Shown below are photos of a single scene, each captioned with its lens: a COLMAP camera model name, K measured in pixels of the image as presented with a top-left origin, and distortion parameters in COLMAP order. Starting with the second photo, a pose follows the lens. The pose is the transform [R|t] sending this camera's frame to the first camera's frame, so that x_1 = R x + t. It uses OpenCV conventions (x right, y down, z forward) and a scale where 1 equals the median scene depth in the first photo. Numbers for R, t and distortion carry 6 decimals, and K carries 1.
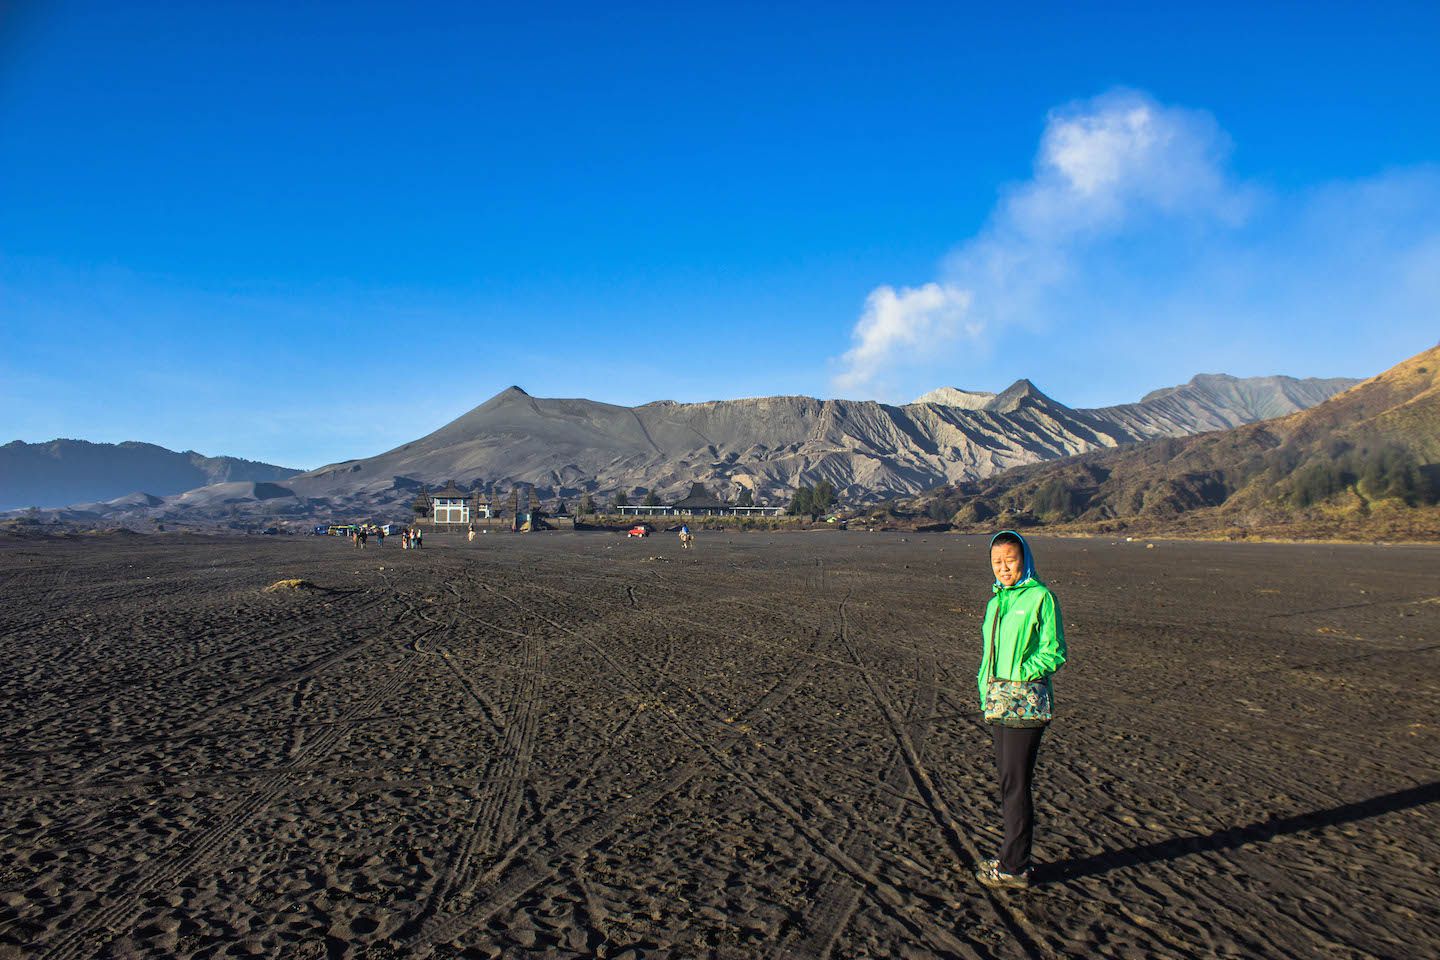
lens RADIAL K [[1202.7, 0, 720.0], [0, 1202.7, 480.0], [0, 0, 1]] dist [-0.164584, 0.154404]
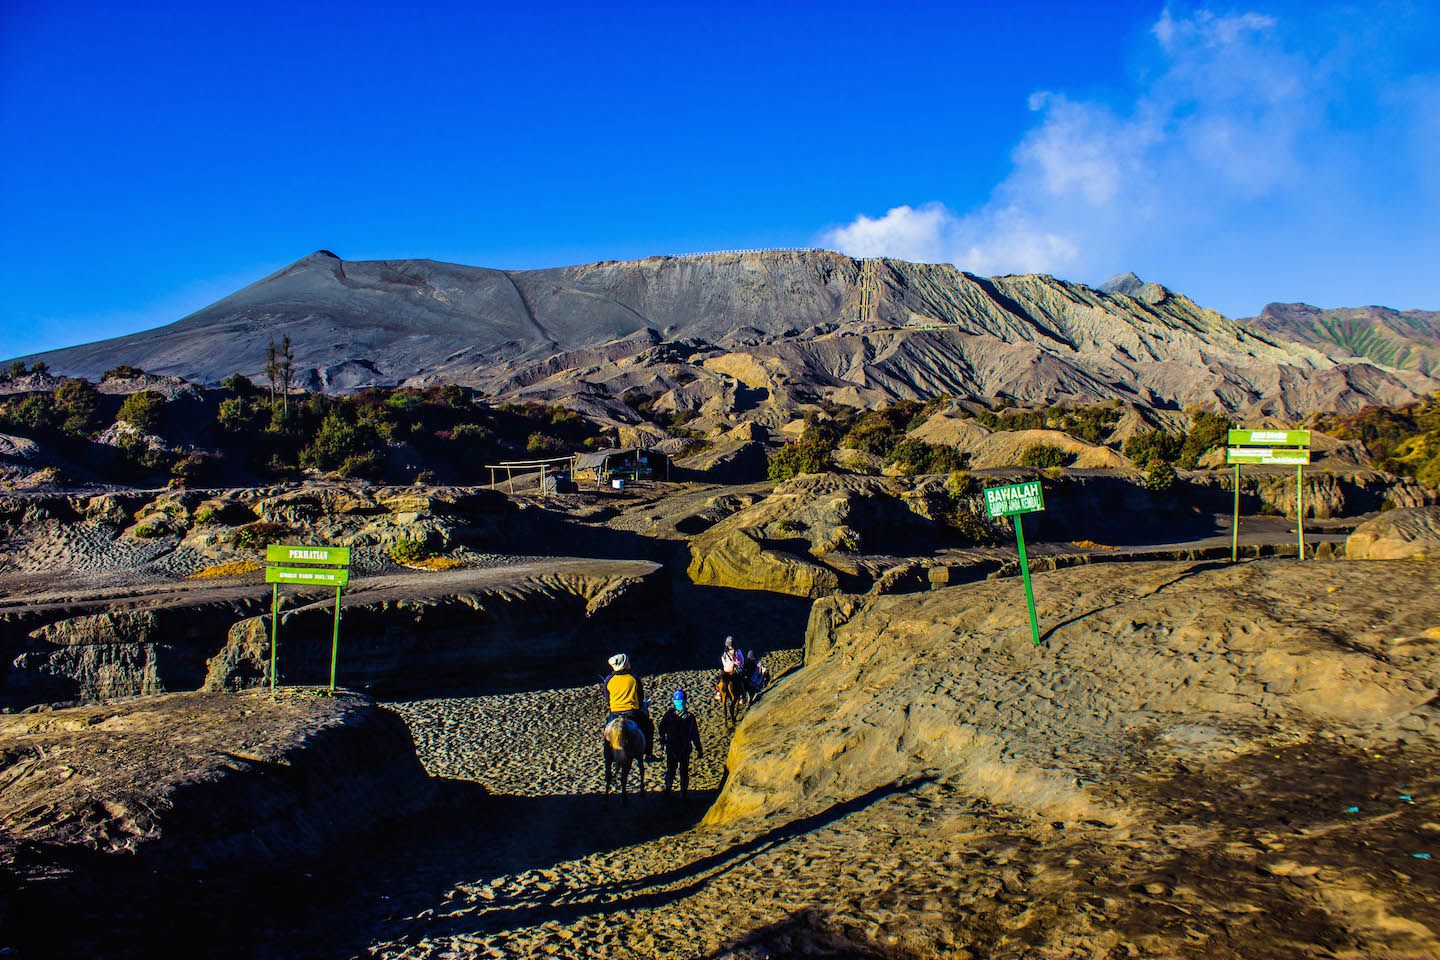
lens RADIAL K [[1202.7, 0, 720.0], [0, 1202.7, 480.0], [0, 0, 1]] dist [-0.164584, 0.154404]
pose [[0.998880, 0.008975, 0.046450, -0.001871], [-0.010468, 0.999433, 0.032011, 0.017428], [-0.046137, -0.032461, 0.998408, 0.476037]]
